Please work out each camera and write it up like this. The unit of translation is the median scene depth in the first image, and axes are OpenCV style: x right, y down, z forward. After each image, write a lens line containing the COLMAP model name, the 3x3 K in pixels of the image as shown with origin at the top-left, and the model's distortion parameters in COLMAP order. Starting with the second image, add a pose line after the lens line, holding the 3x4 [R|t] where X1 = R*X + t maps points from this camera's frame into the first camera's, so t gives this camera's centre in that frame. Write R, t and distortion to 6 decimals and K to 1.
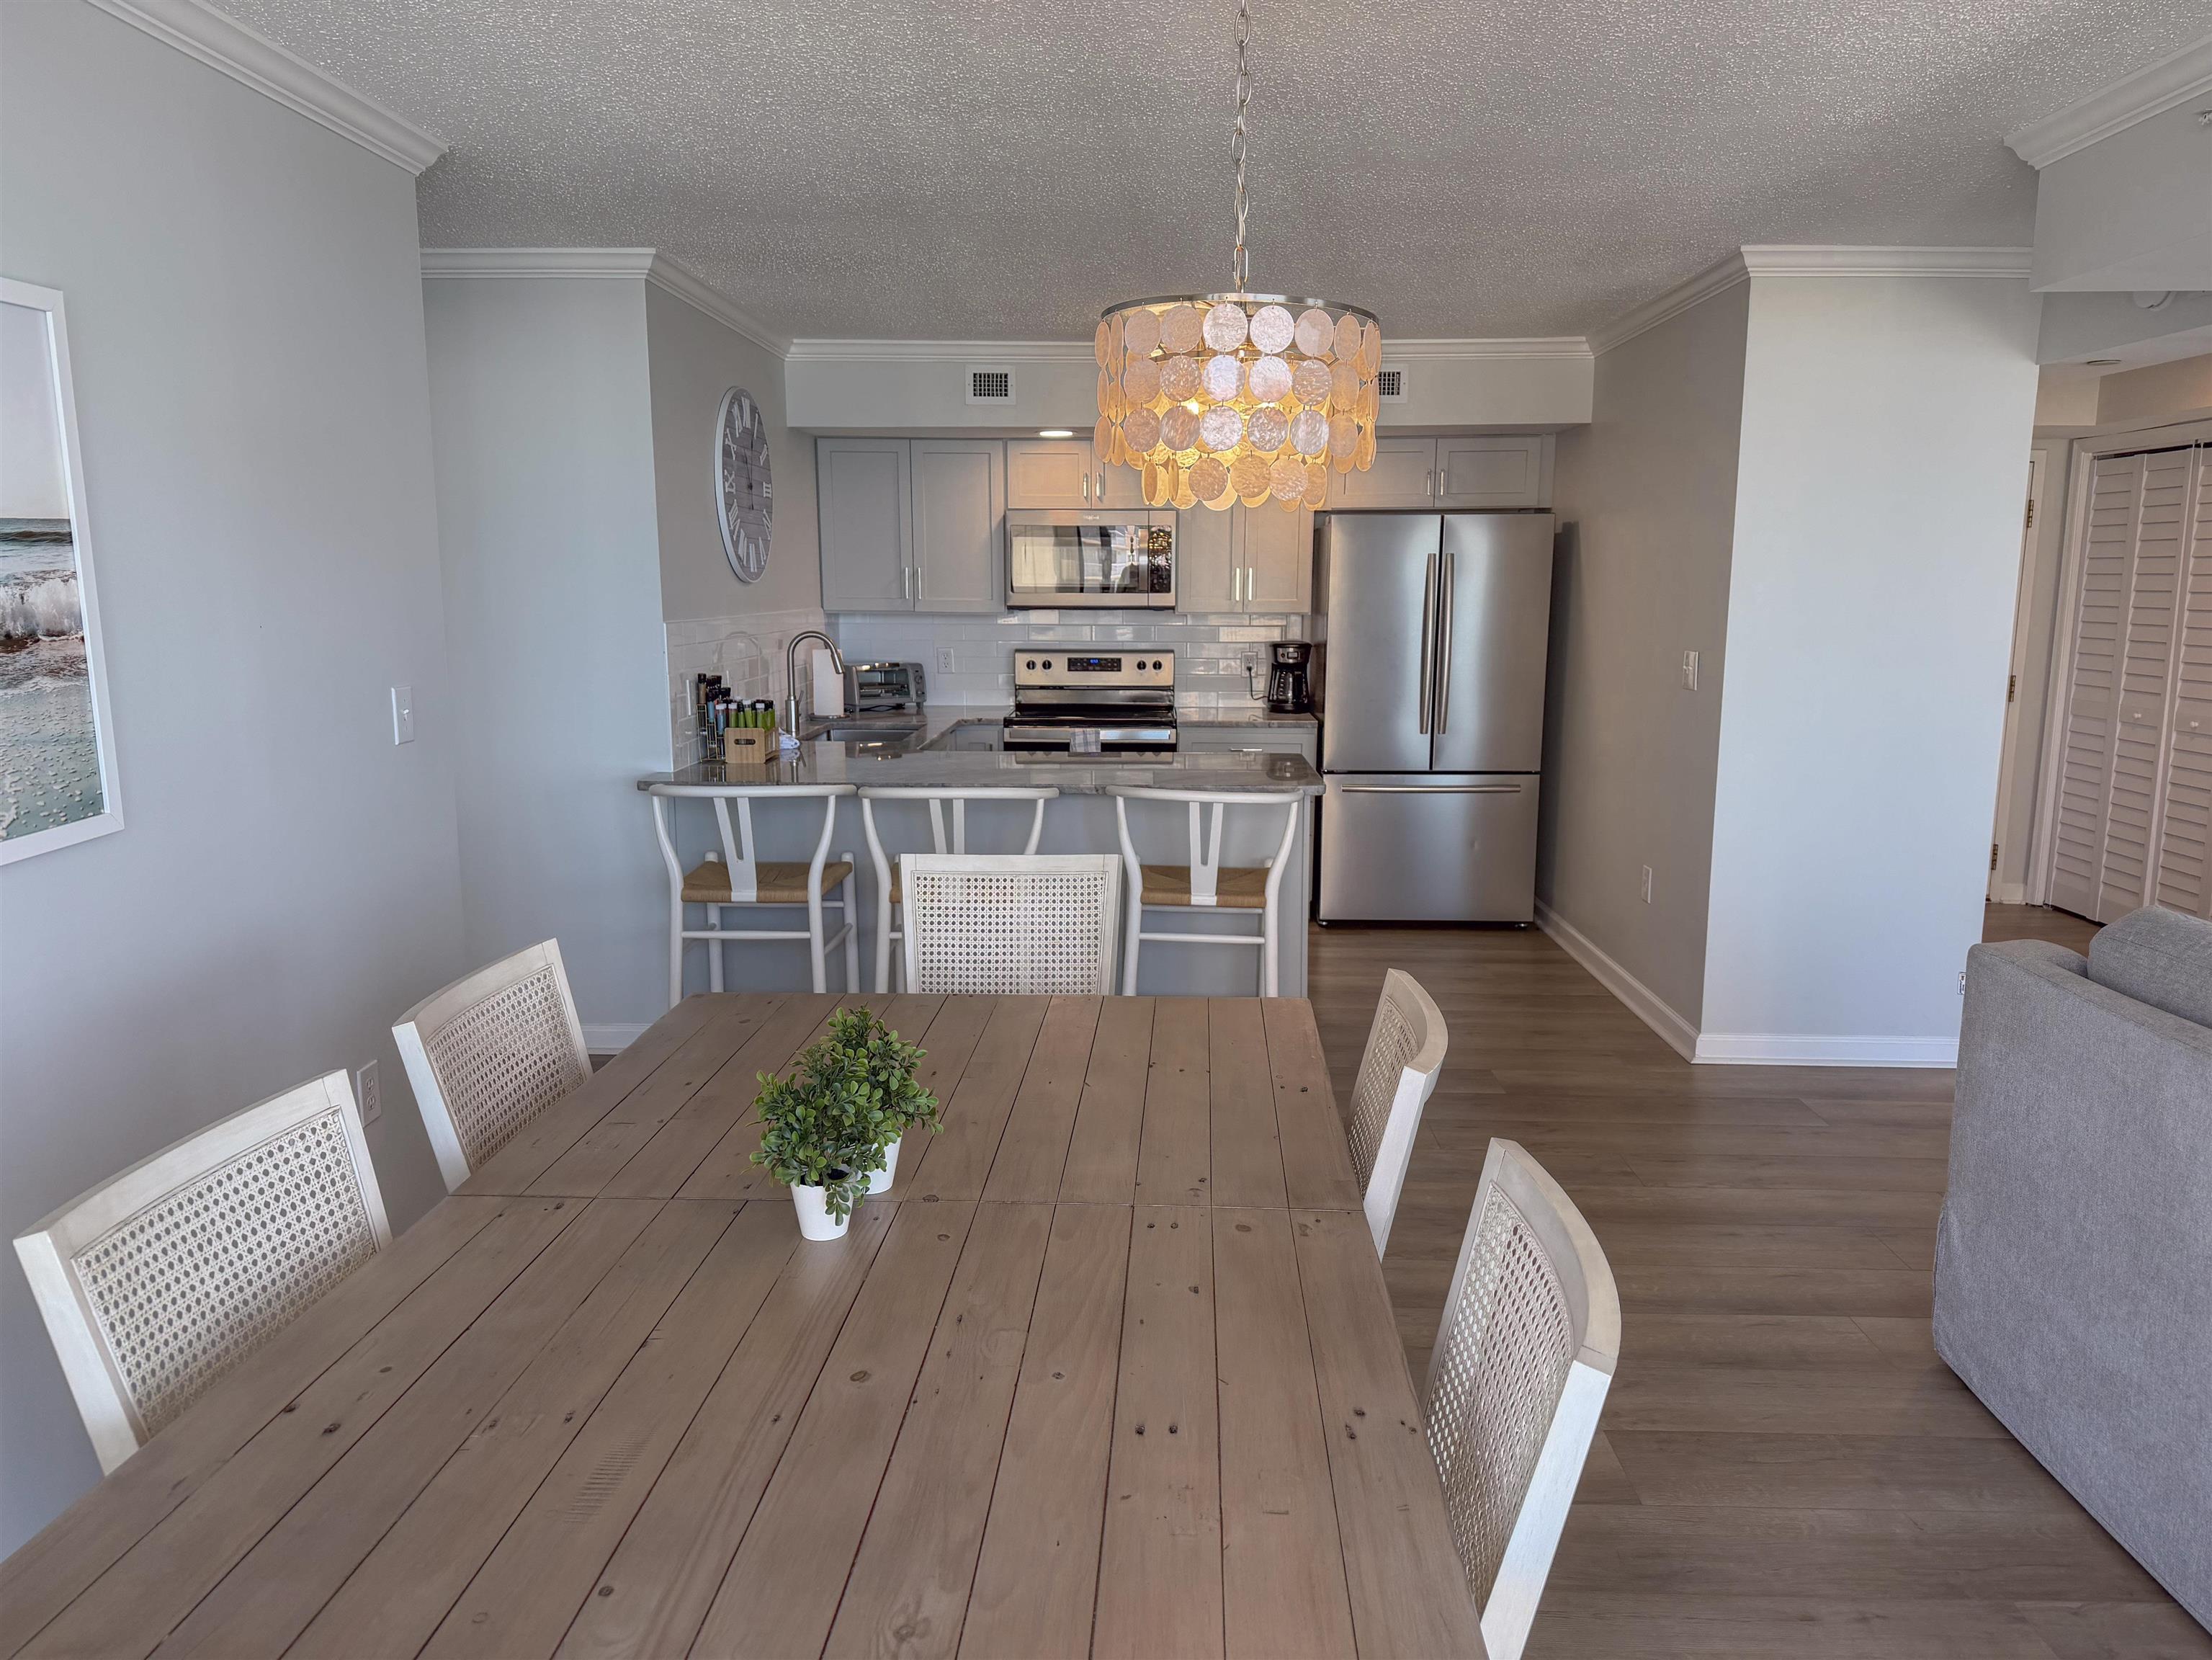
lens RADIAL K [[1557.4, 0, 1095.0], [0, 1557.4, 844.9], [0, 0, 1]] dist [0.053670, -0.011448]
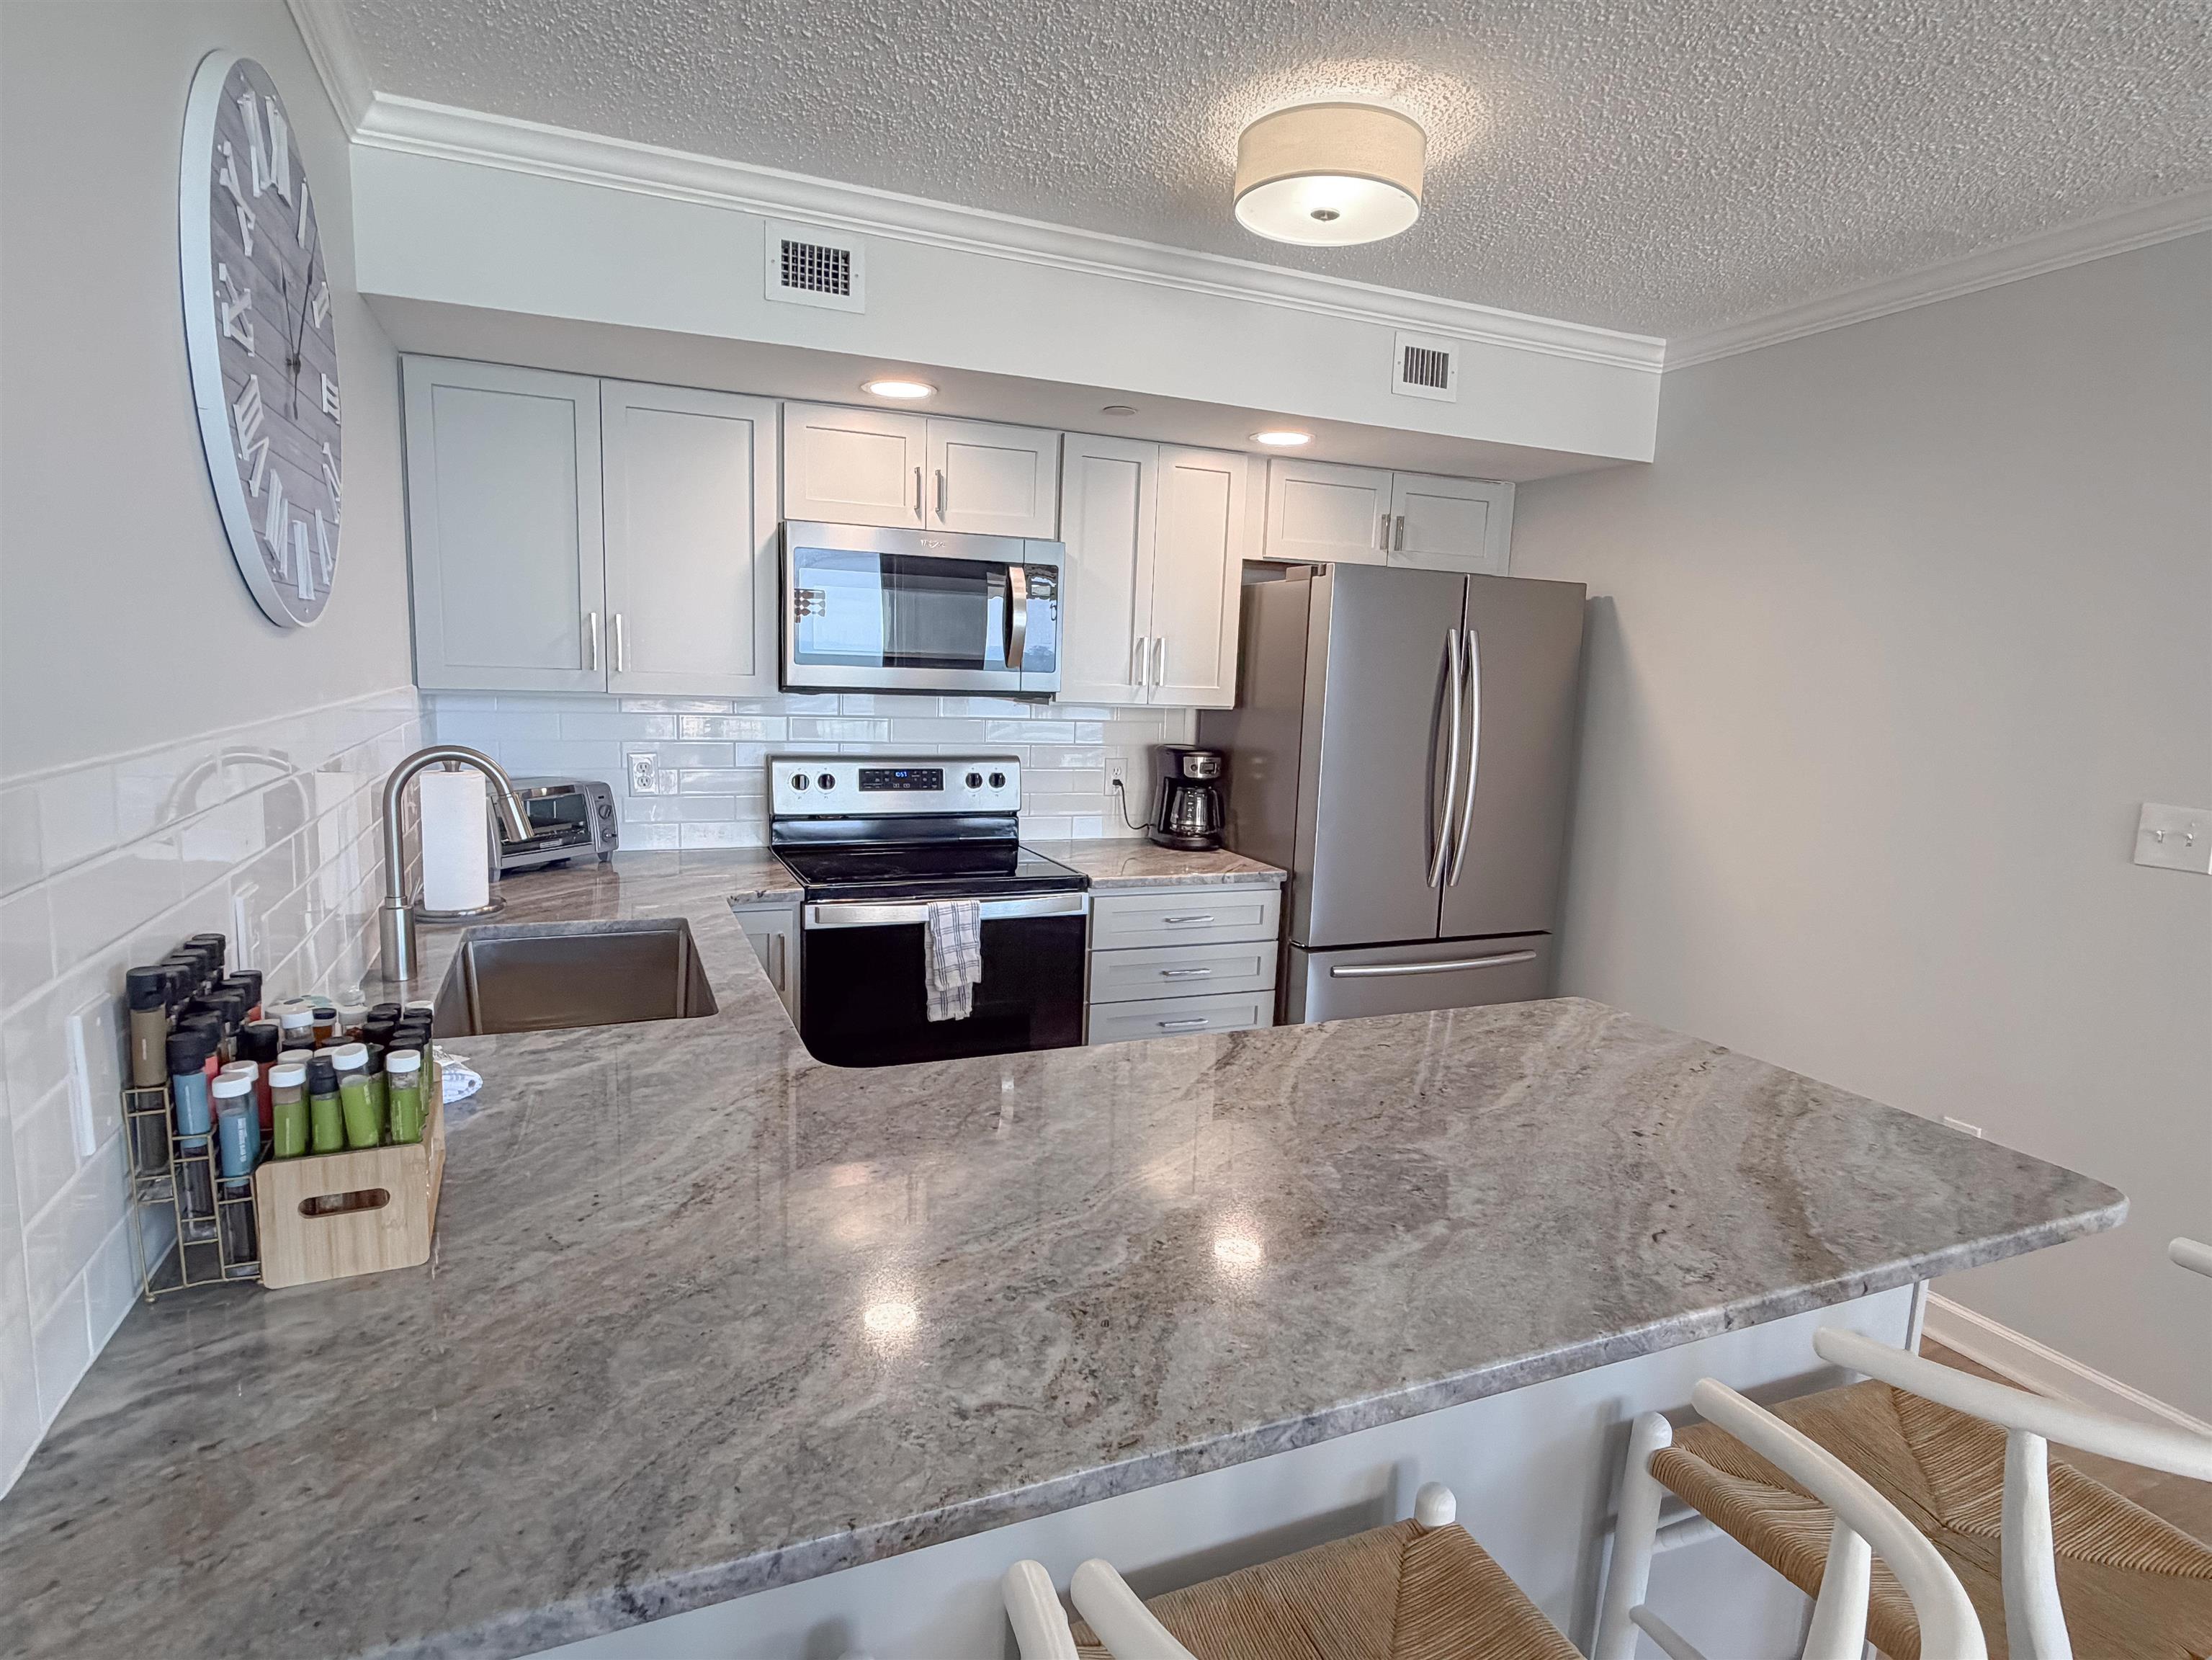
lens RADIAL K [[1189.5, 0, 1107.2], [0, 1189.5, 815.5], [0, 0, 1]] dist [-0.002282, 0.002521]
pose [[0.899907, -0.025022, 0.435362, -0.145419], [0.038289, 0.999030, -0.021727, -0.093667], [-0.434397, 0.036222, 0.899993, 0.567310]]
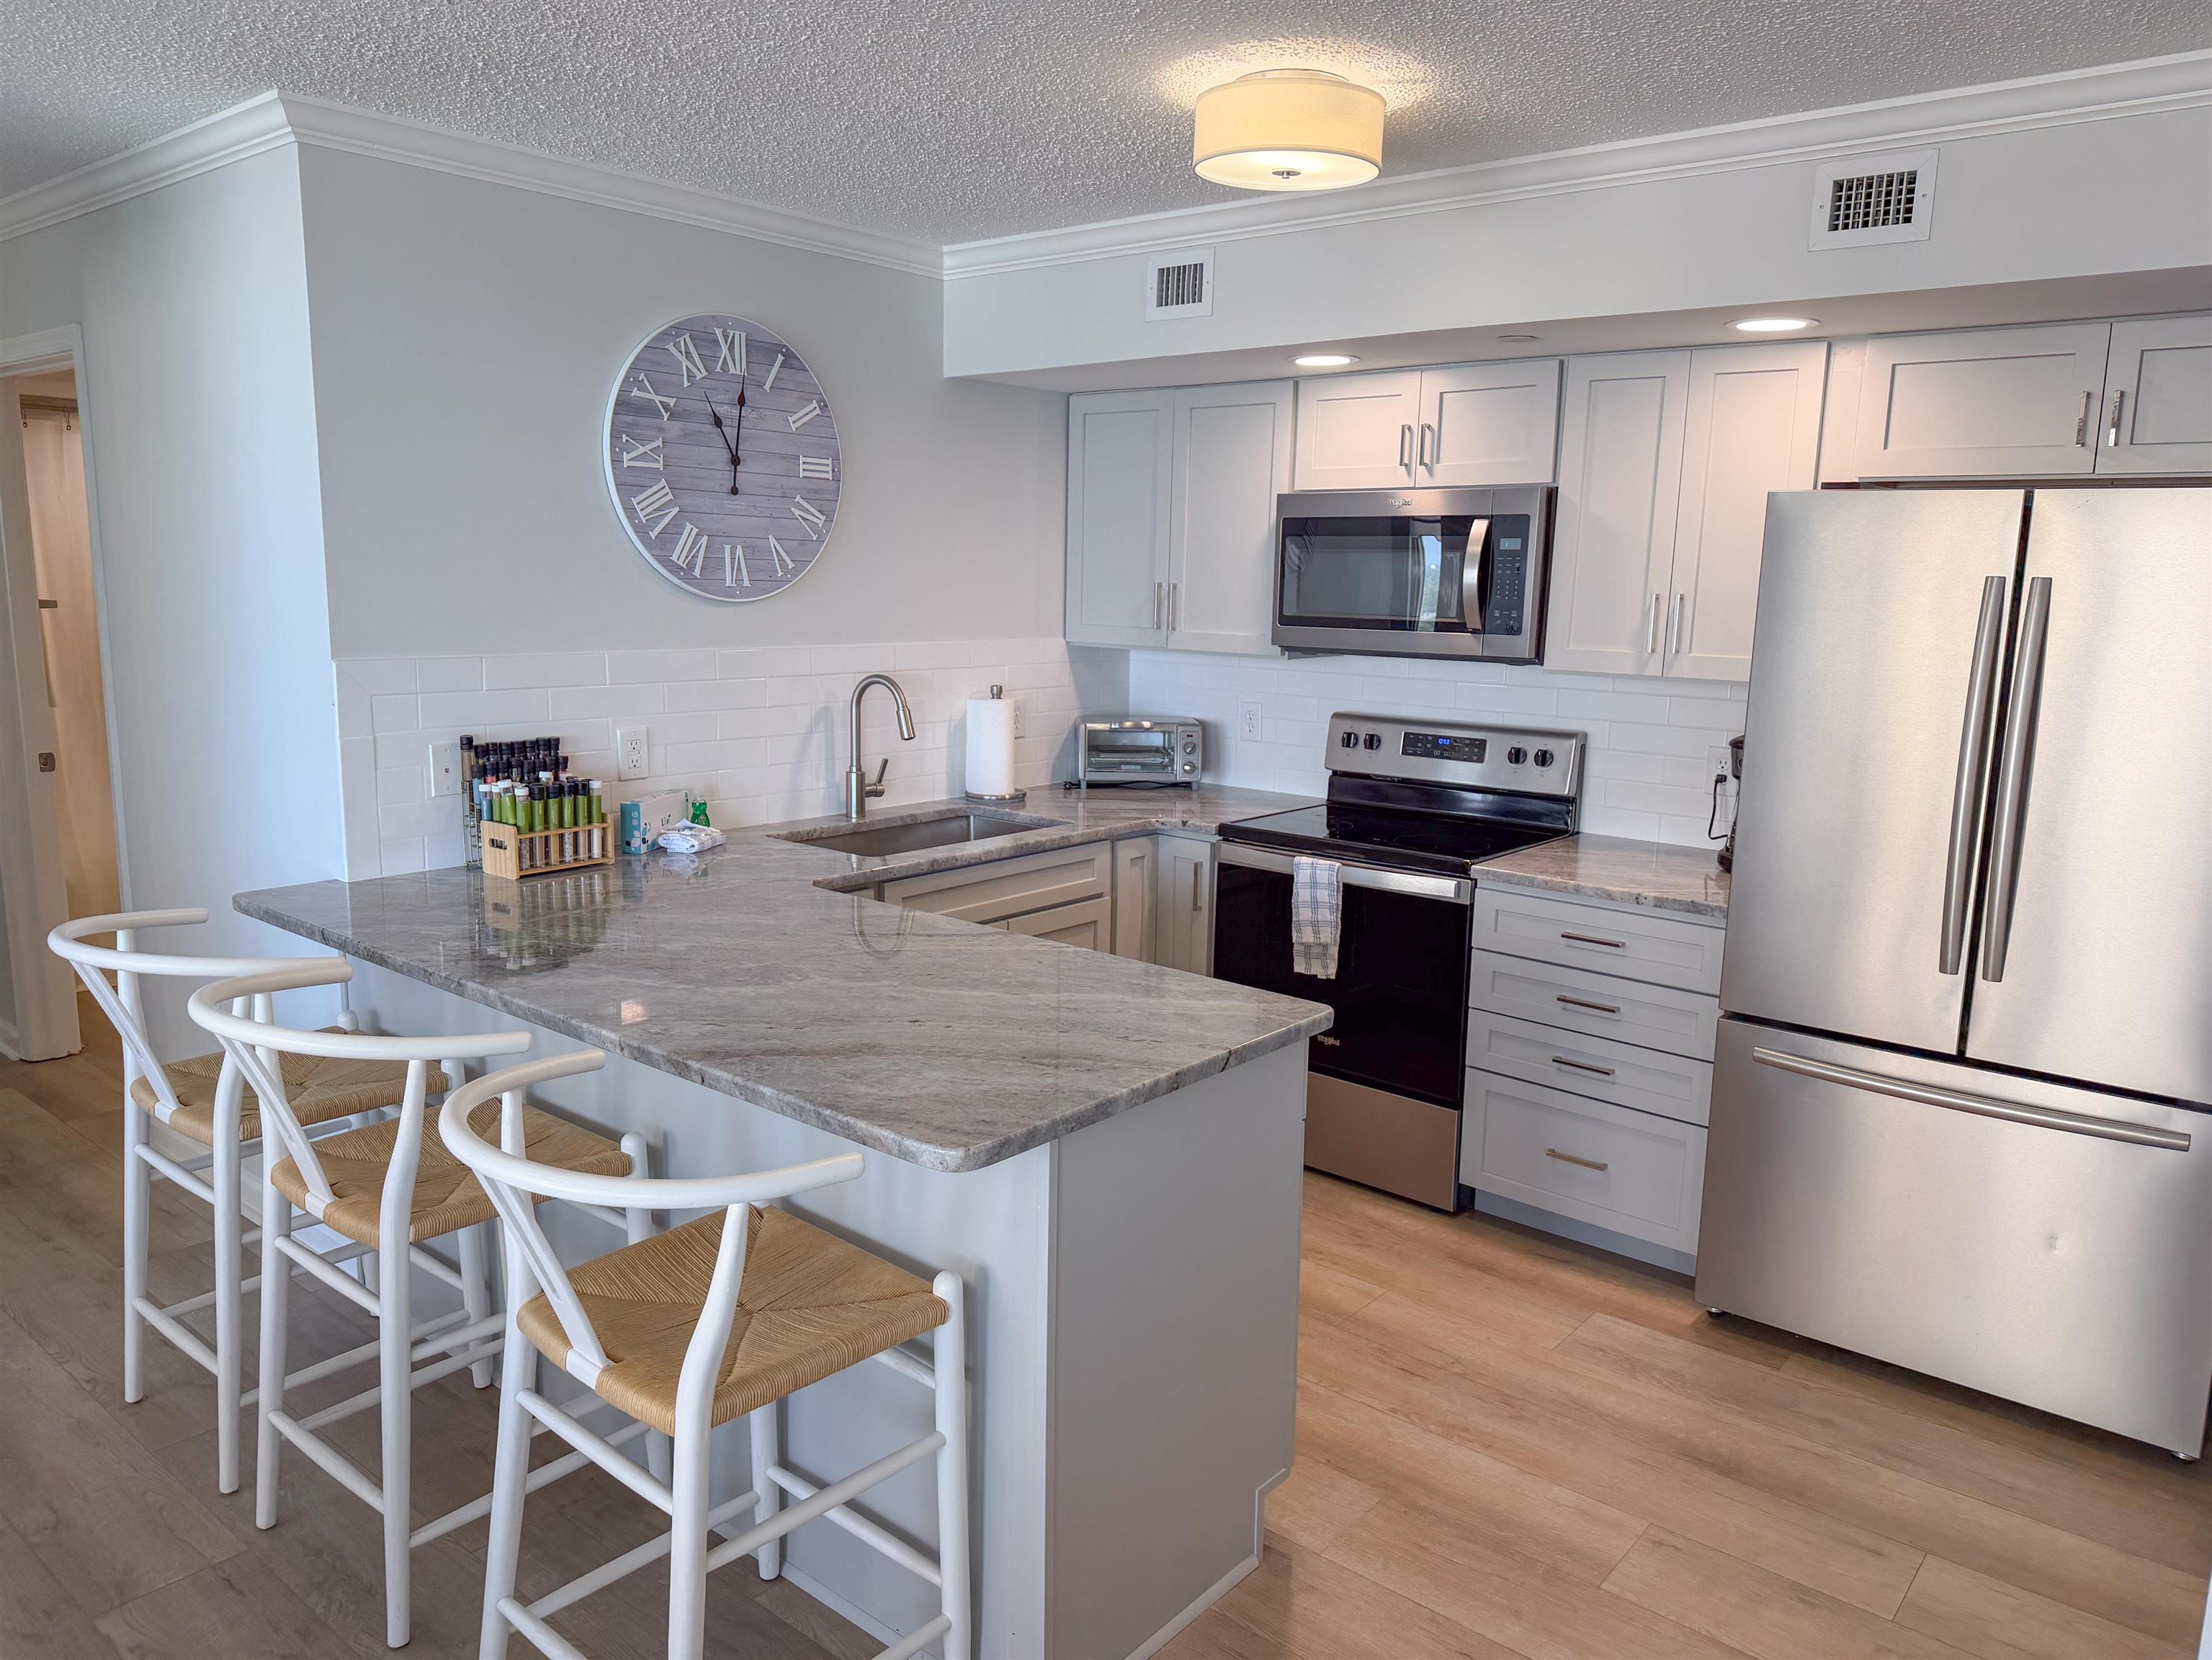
lens RADIAL K [[1557.4, 0, 1104.3], [0, 1557.4, 812.9], [0, 0, 1]] dist [0.053670, -0.011448]
pose [[0.794952, 0.112111, -0.596224, 0.276191], [-0.122885, 0.992161, 0.022718, -0.094315], [0.594097, 0.055207, 0.802497, 0.470061]]
